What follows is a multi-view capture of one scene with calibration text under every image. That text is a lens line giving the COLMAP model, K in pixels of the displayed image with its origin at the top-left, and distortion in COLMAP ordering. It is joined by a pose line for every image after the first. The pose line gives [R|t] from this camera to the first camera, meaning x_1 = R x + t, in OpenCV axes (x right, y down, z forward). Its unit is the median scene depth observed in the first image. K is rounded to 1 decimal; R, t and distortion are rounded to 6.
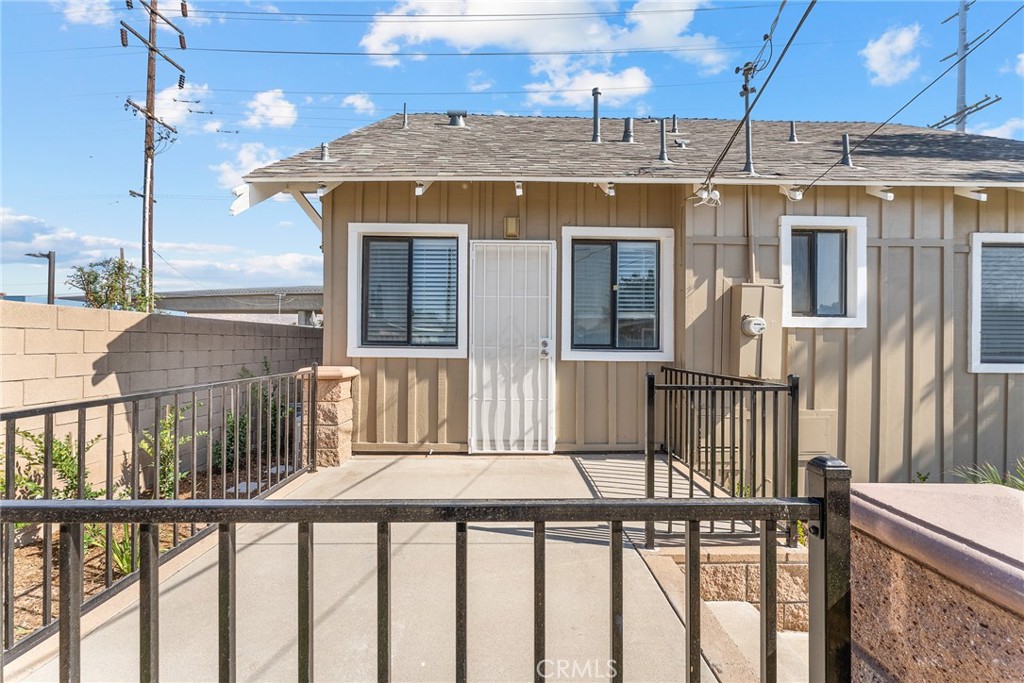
lens RADIAL K [[407.0, 0, 512.2], [0, 407.0, 340.6], [0, 0, 1]] dist [-0.000477, 0.000256]
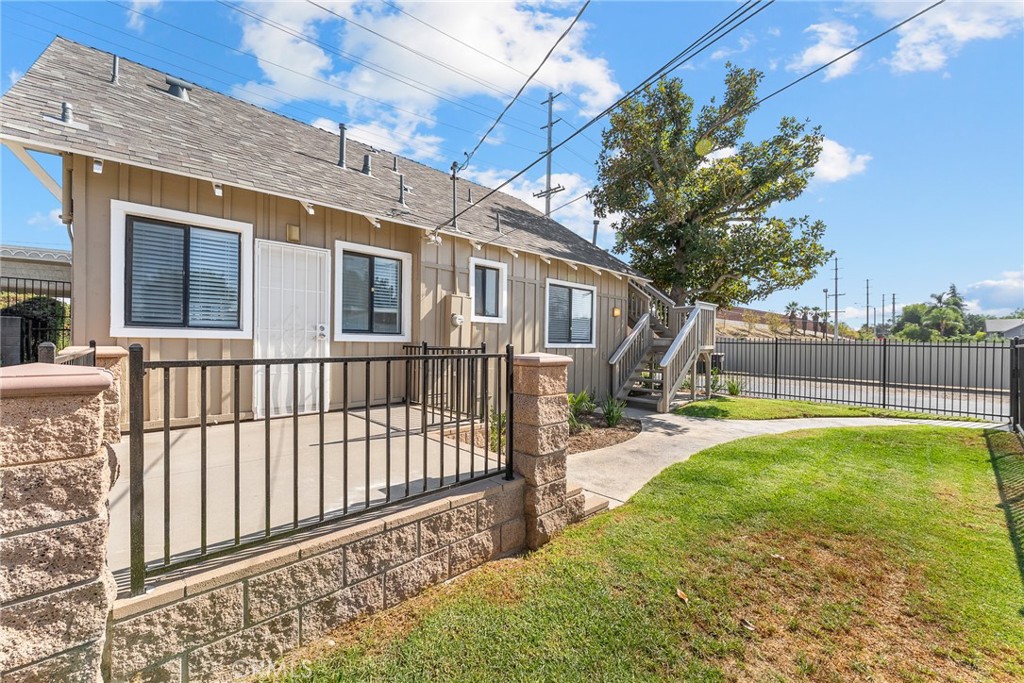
lens RADIAL K [[407.0, 0, 512.2], [0, 407.0, 340.6], [0, 0, 1]] dist [-0.000477, 0.000256]
pose [[0.734543, 0.002605, 0.678557, -0.355447], [-0.008522, 0.999949, 0.005386, 0.035033], [-0.678509, -0.009739, 0.734528, -0.367167]]
